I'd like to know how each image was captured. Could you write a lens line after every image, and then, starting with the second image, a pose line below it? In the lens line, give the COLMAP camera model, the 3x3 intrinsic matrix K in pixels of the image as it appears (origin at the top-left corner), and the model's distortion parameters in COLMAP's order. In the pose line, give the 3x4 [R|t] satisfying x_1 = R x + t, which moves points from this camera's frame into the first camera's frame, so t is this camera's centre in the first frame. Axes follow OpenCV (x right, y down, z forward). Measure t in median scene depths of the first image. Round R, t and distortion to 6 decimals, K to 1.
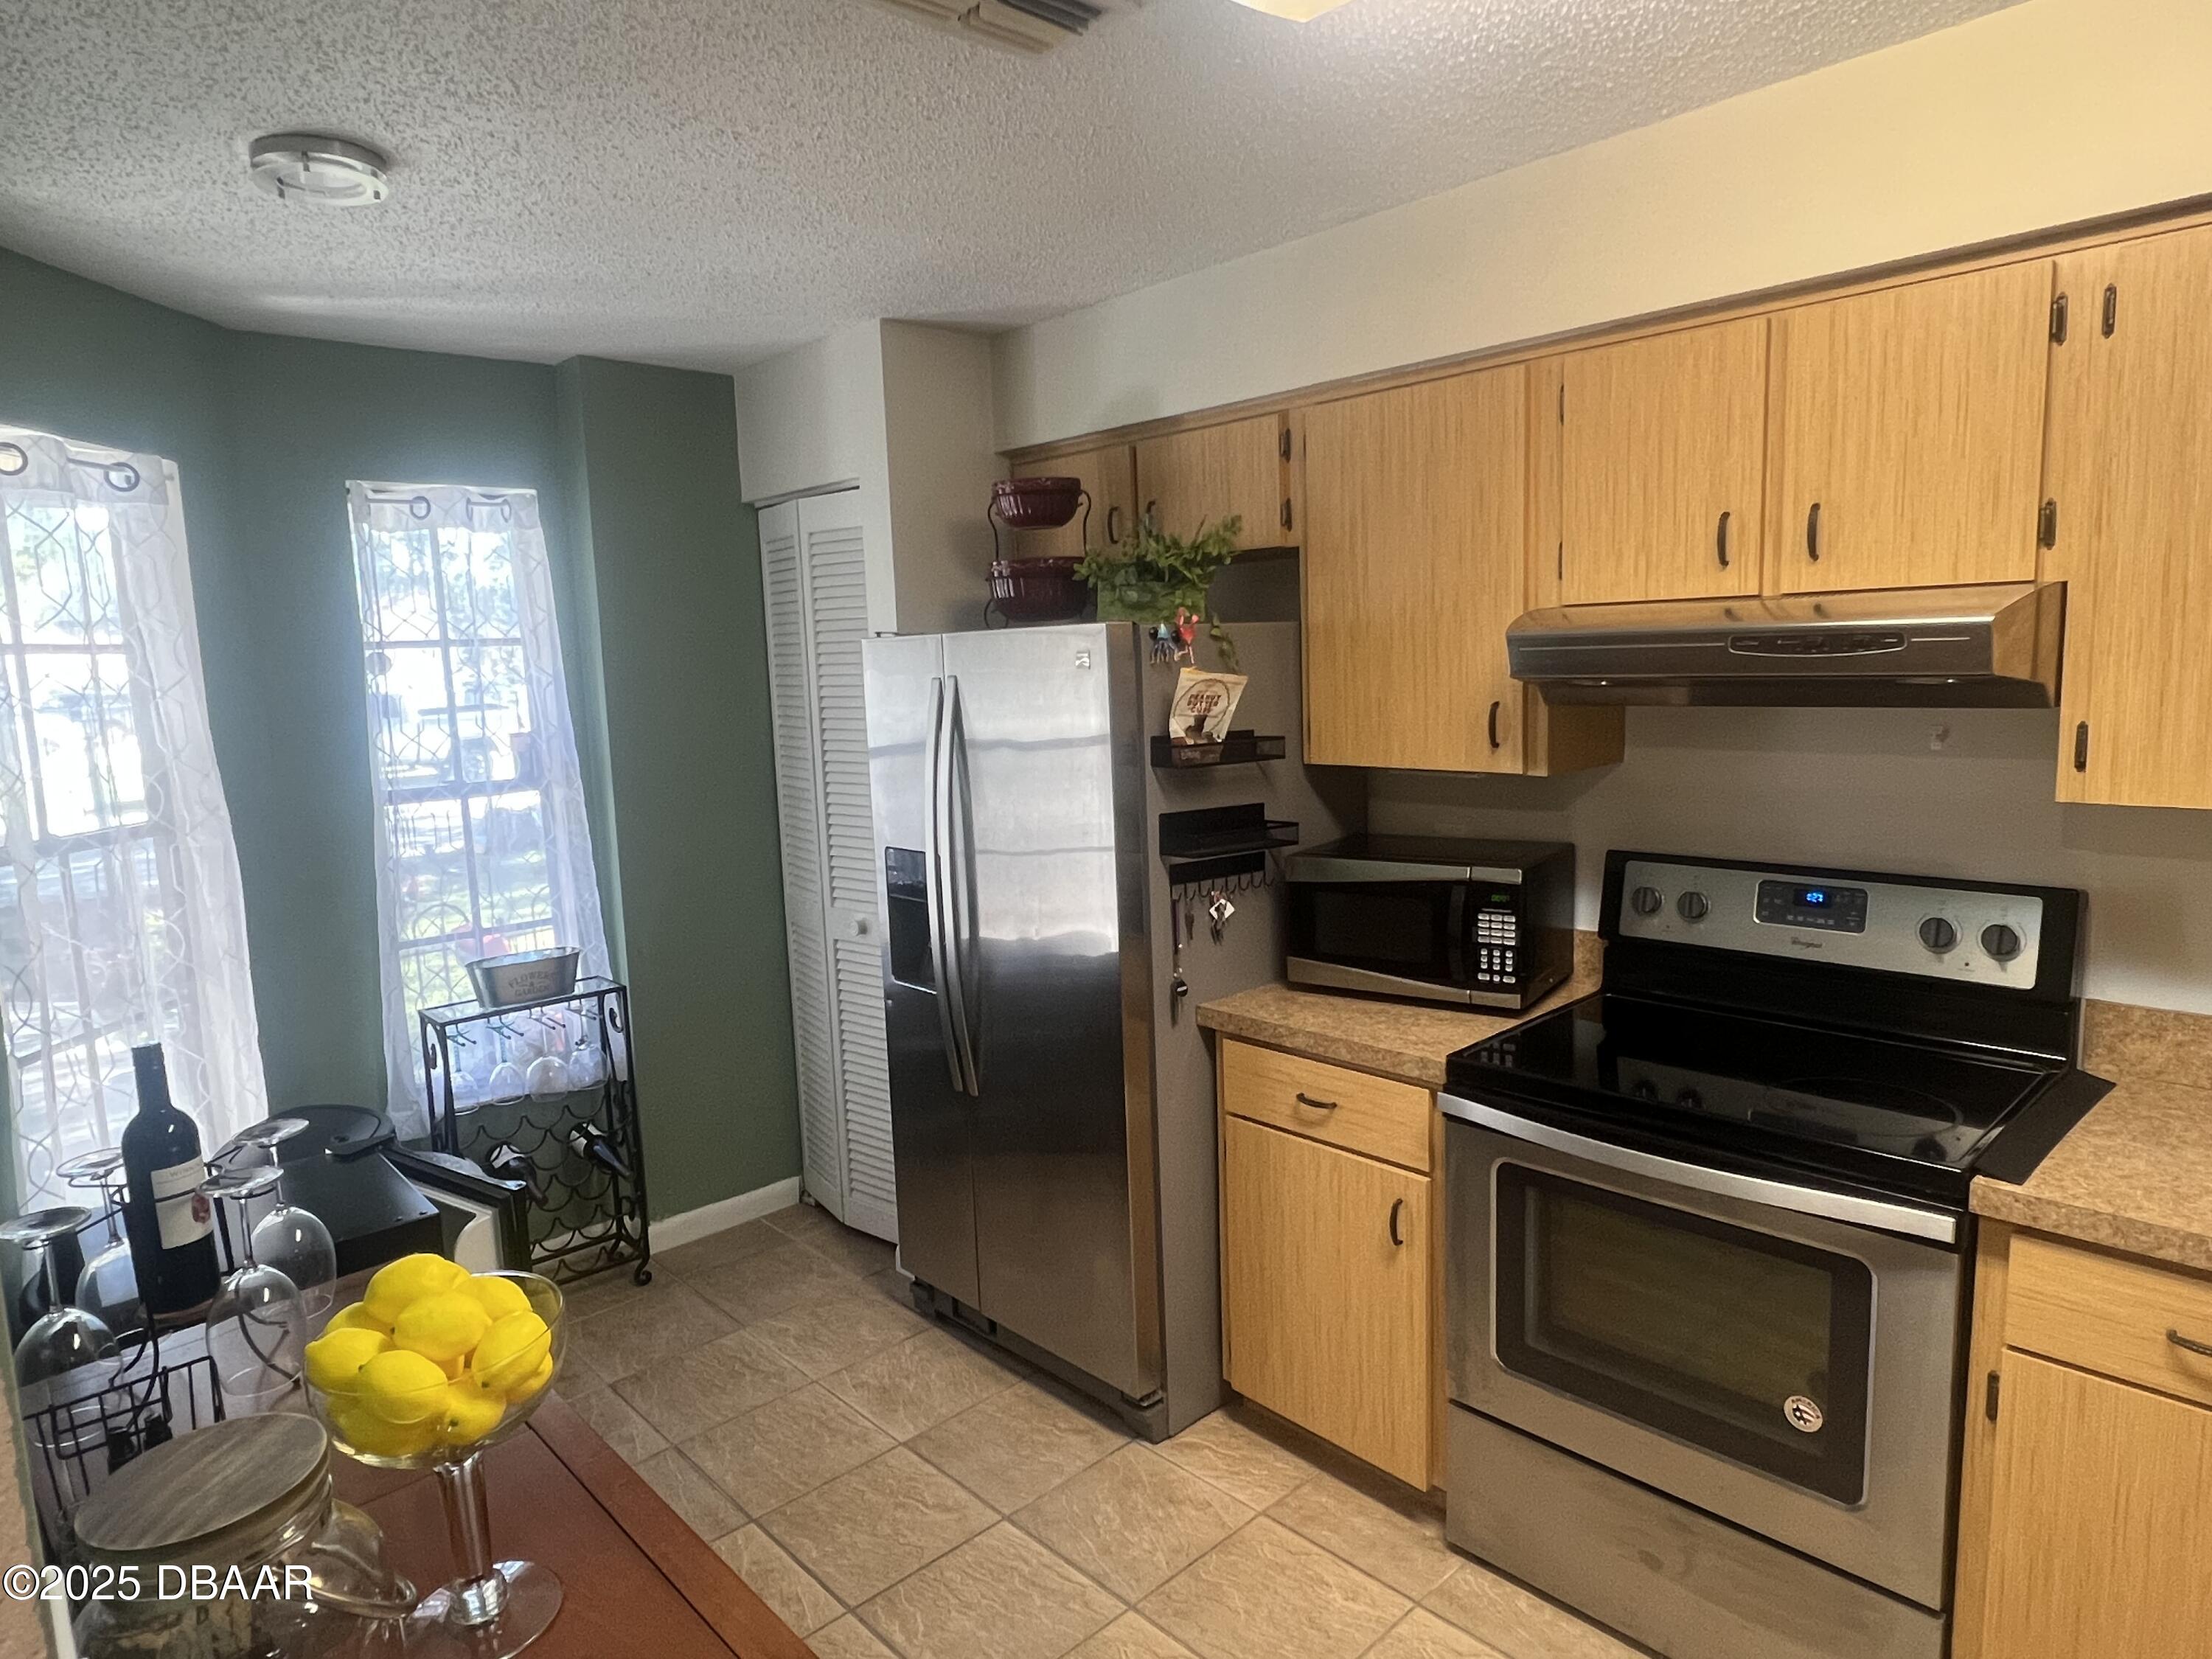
lens RADIAL K [[1306.4, 0, 1098.3], [0, 1306.4, 830.9], [0, 0, 1]] dist [-0.001929, -0.002058]
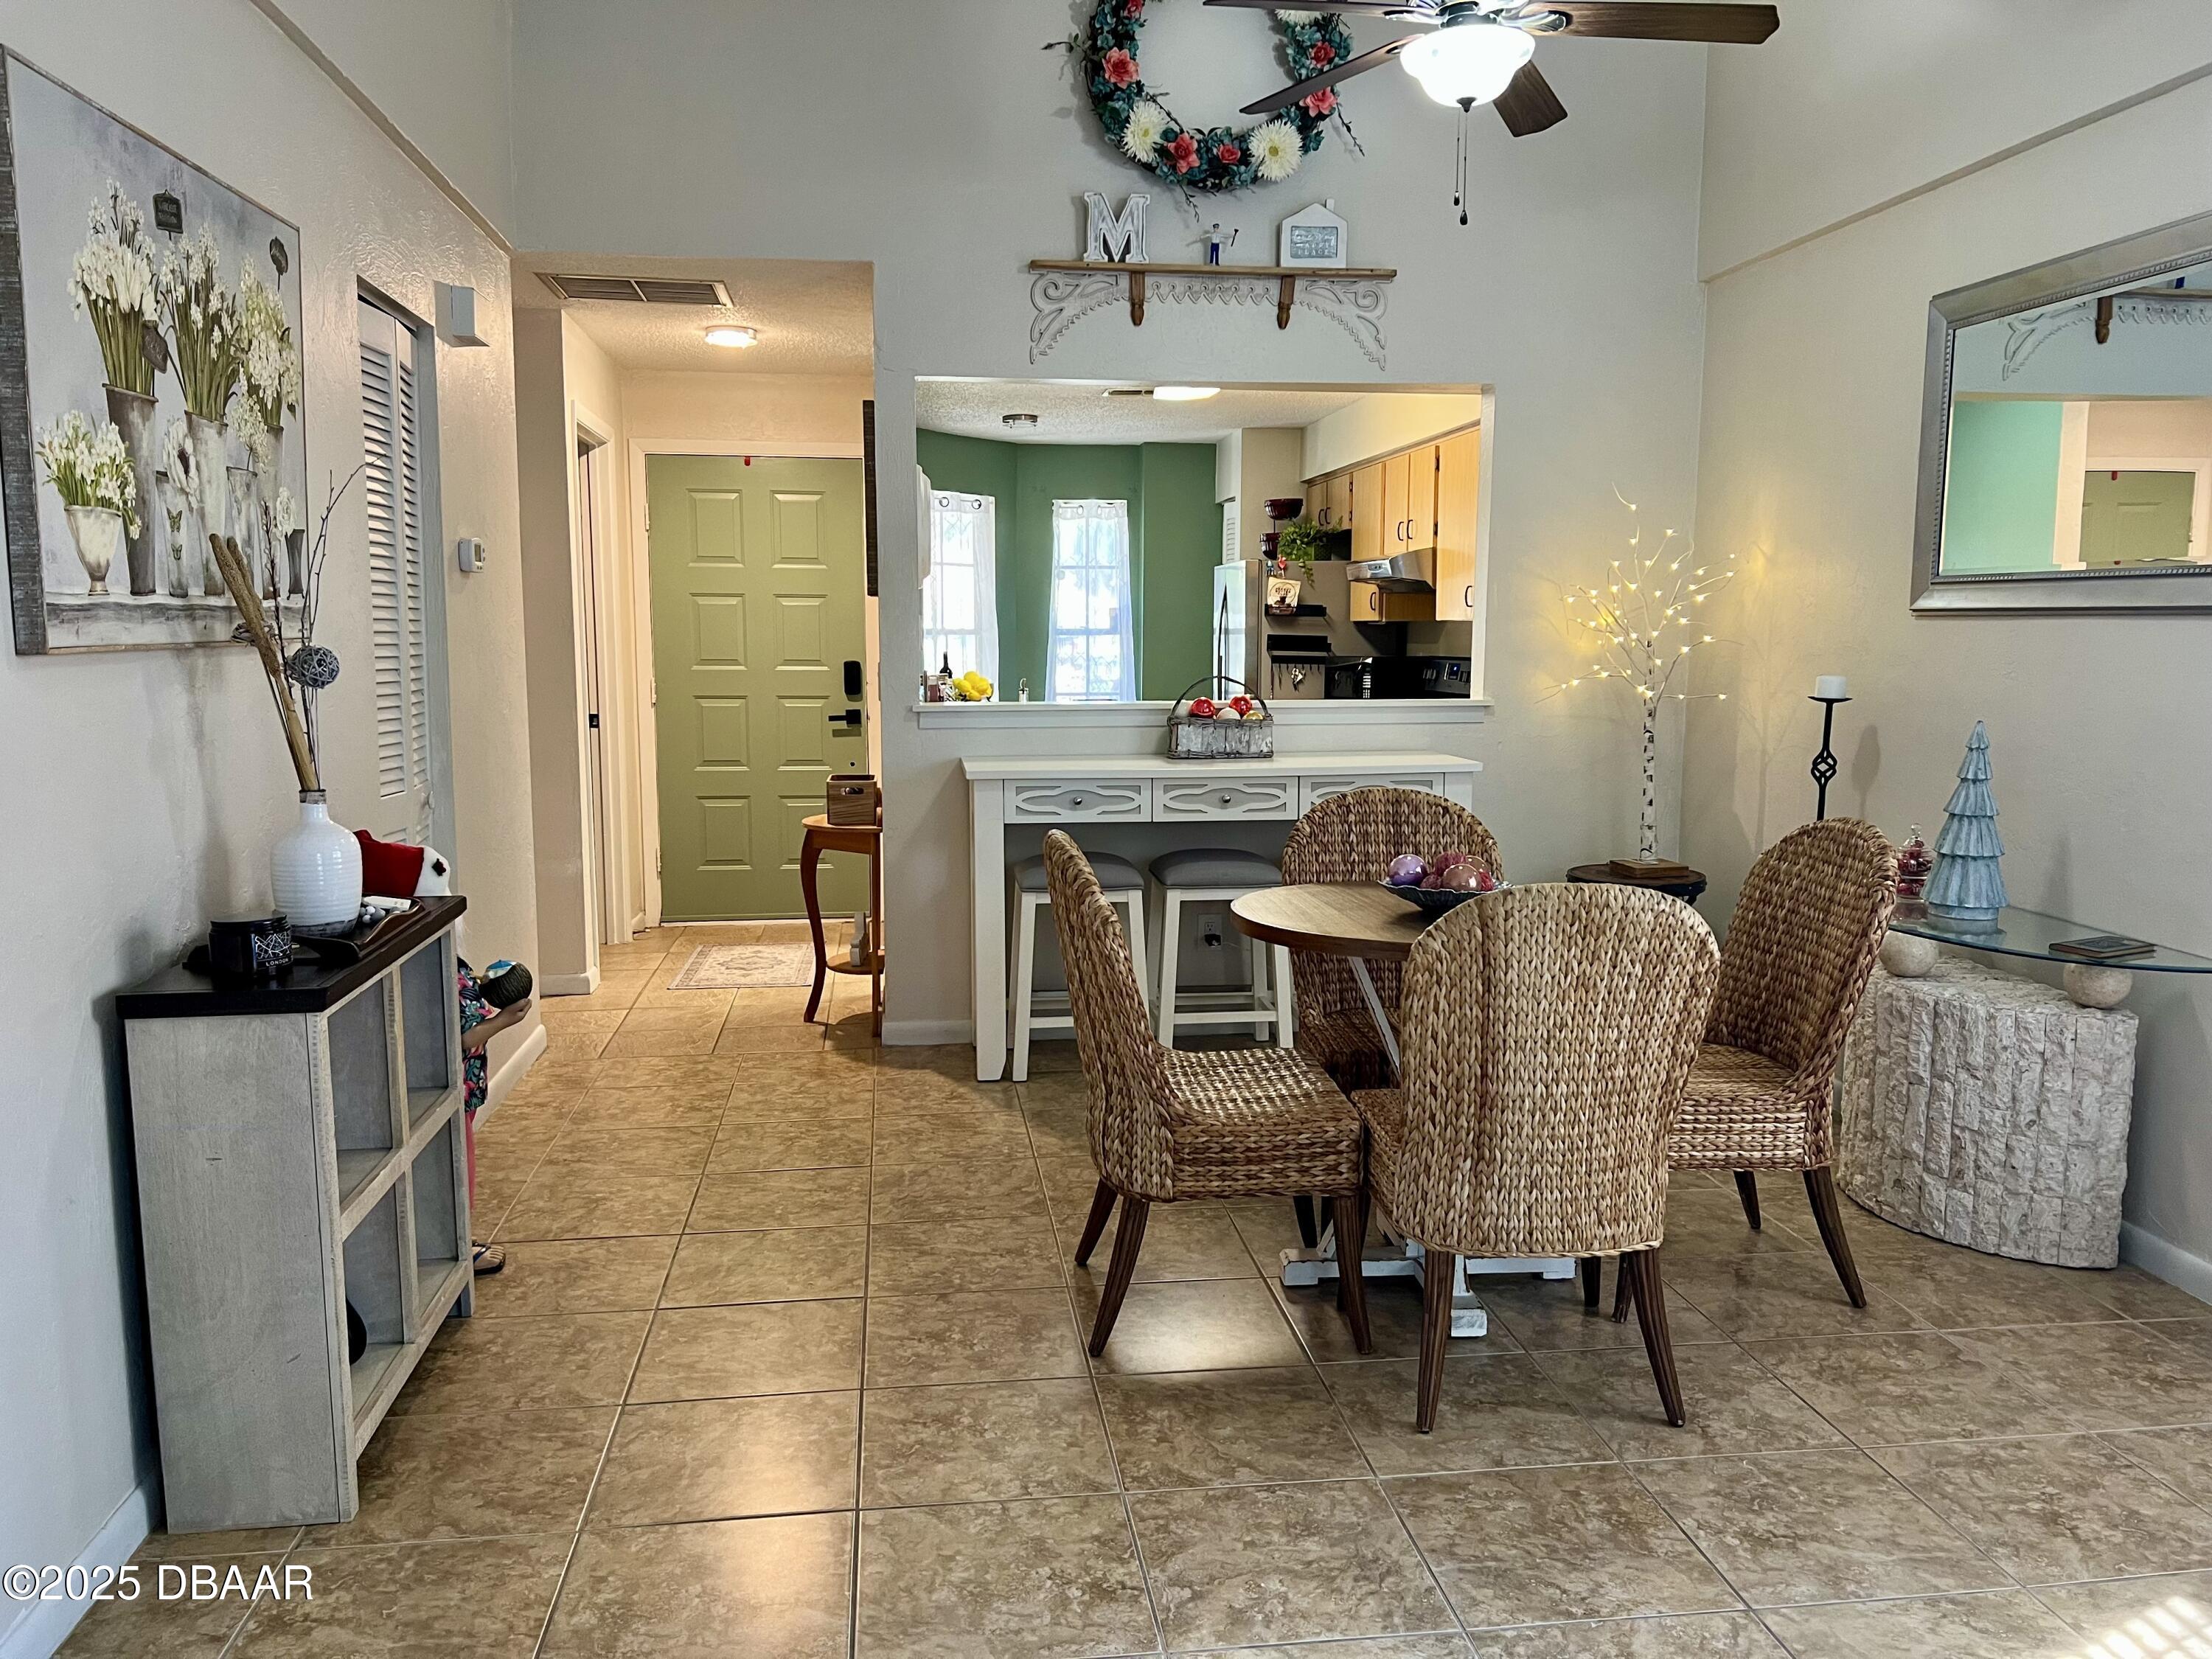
lens RADIAL K [[1651.8, 0, 1109.0], [0, 1651.8, 832.9], [0, 0, 1]] dist [0.072852, -0.116133]
pose [[0.814612, 0.101922, -0.570981, 1.619351], [-0.102284, 0.994255, 0.031550, 0.291808], [0.570917, 0.032701, 0.820357, -1.766533]]
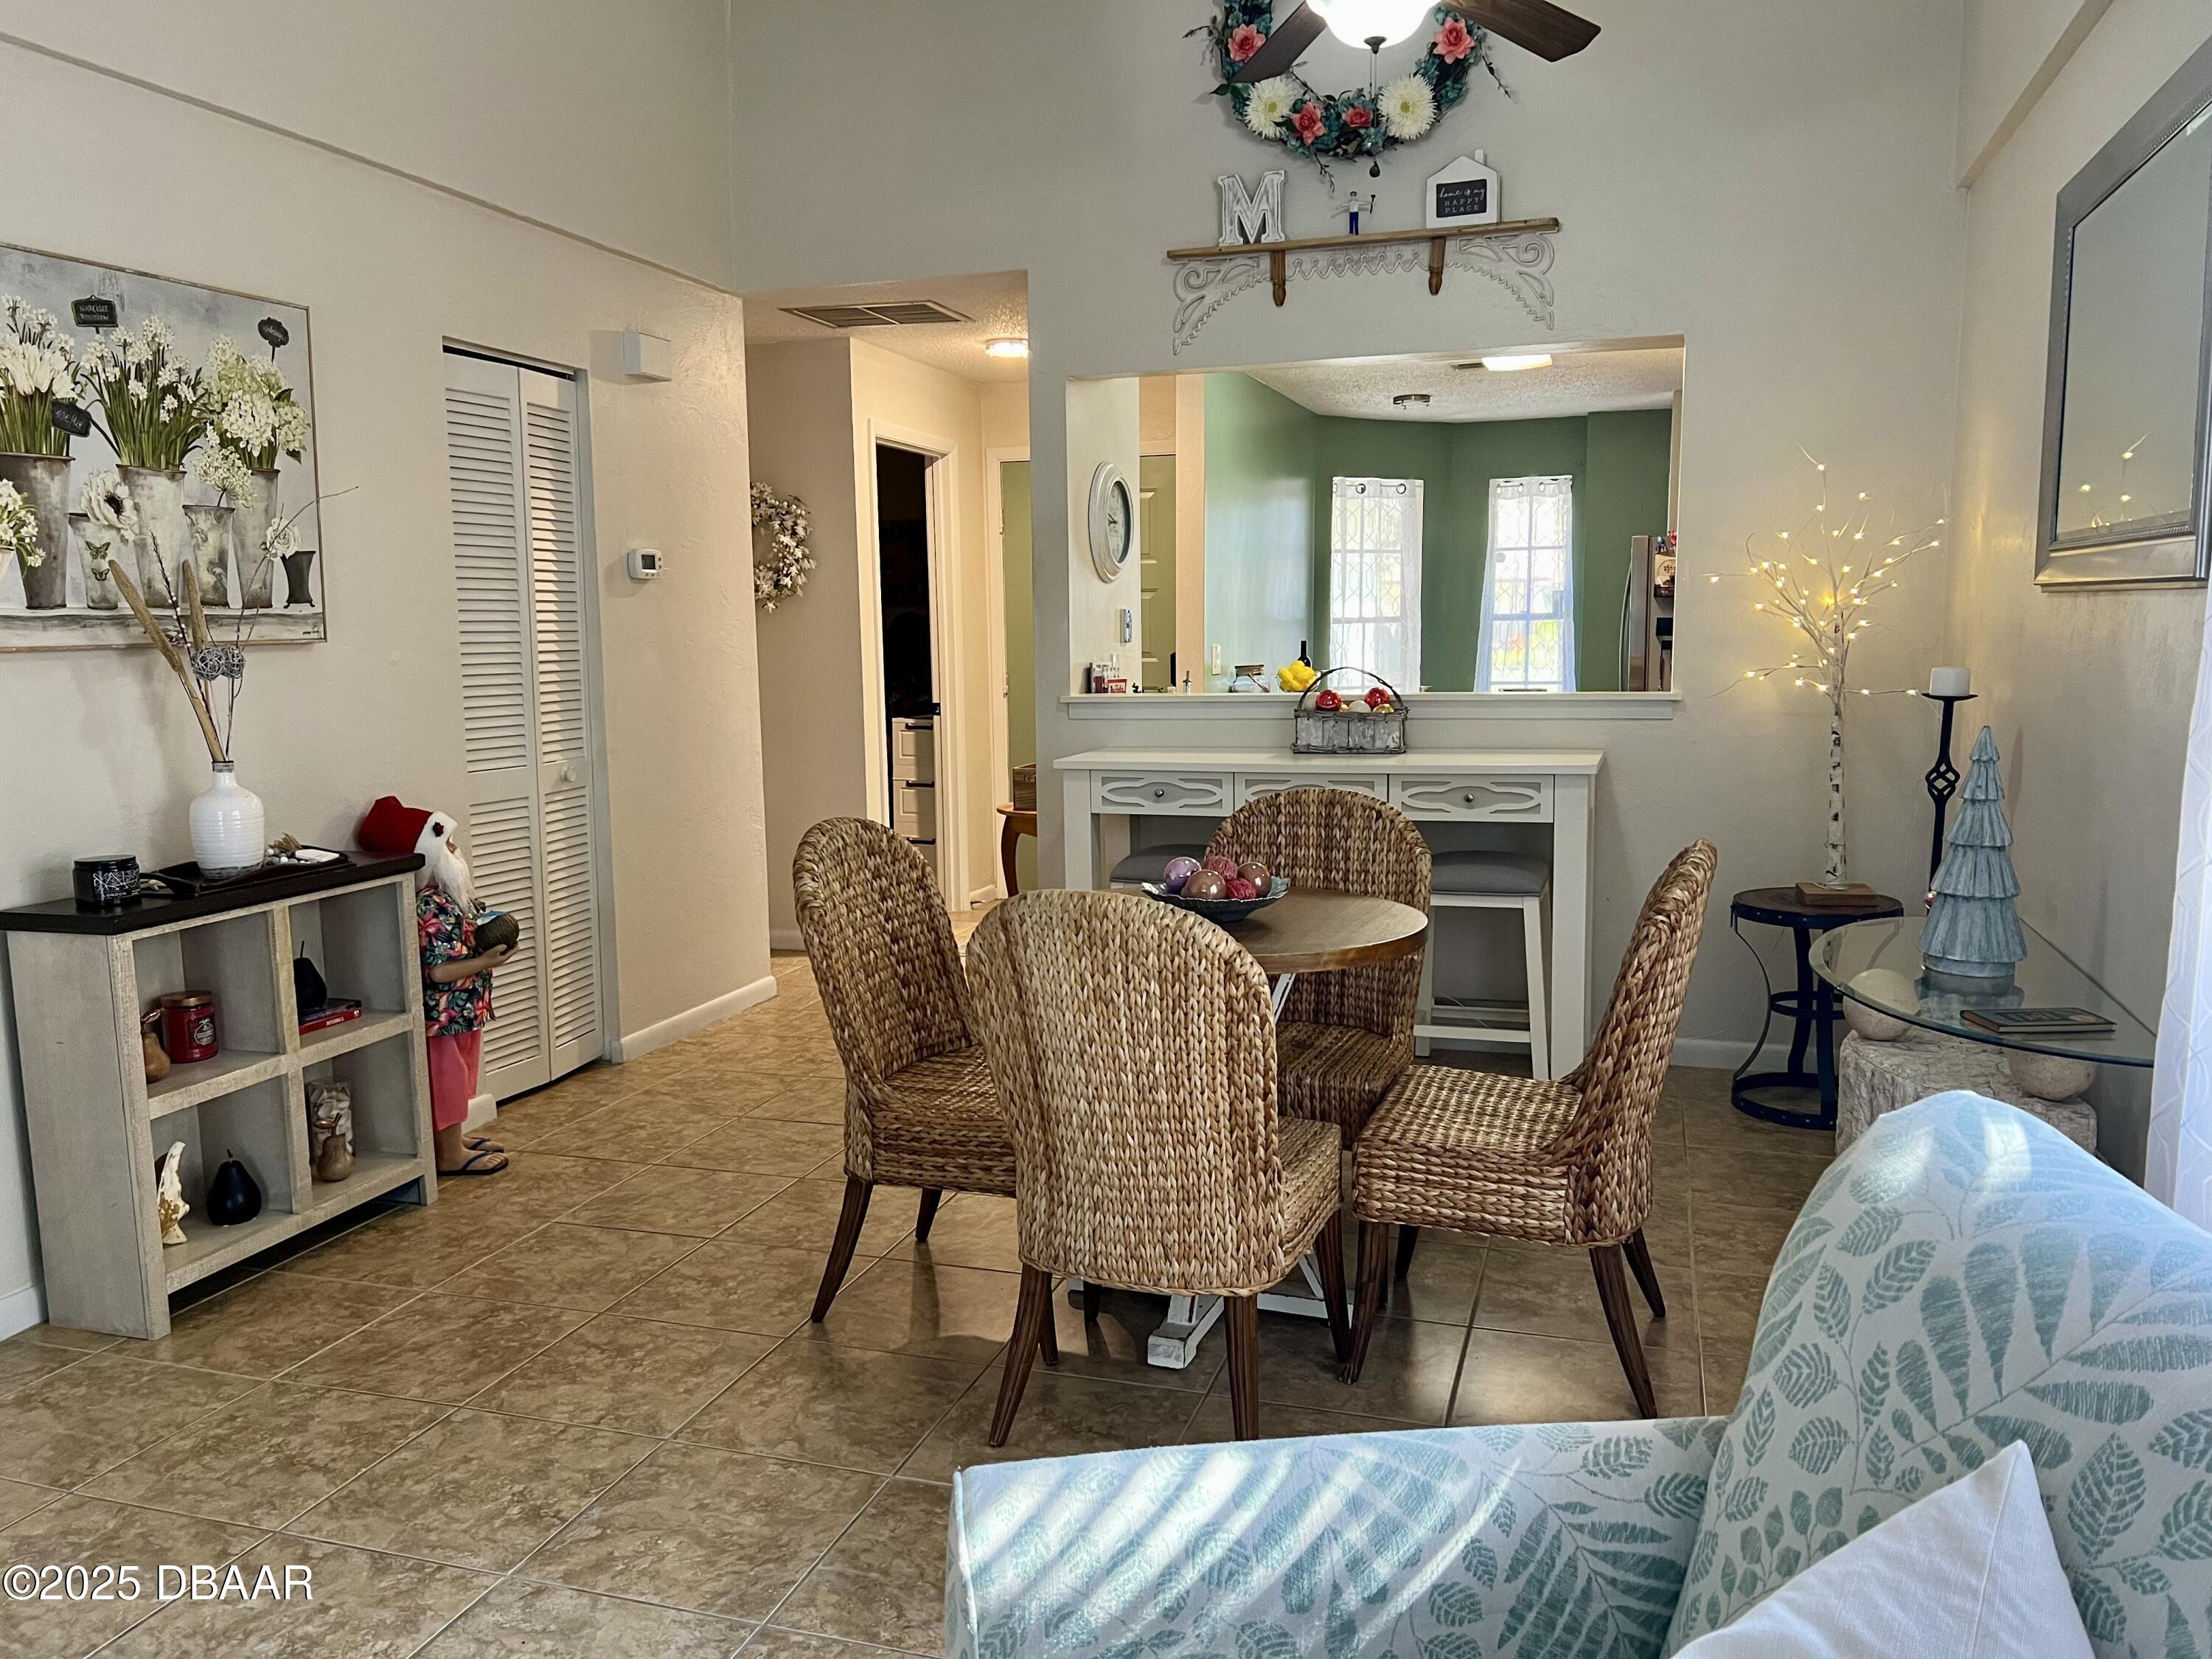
lens RADIAL K [[1662.2, 0, 1103.1], [0, 1662.2, 825.1], [0, 0, 1]] dist [0.066463, -0.087895]
pose [[0.490450, 0.130563, -0.861633, 2.082784], [-0.117842, 0.989568, 0.082872, 0.210457], [0.863465, 0.060892, 0.500720, -1.269019]]
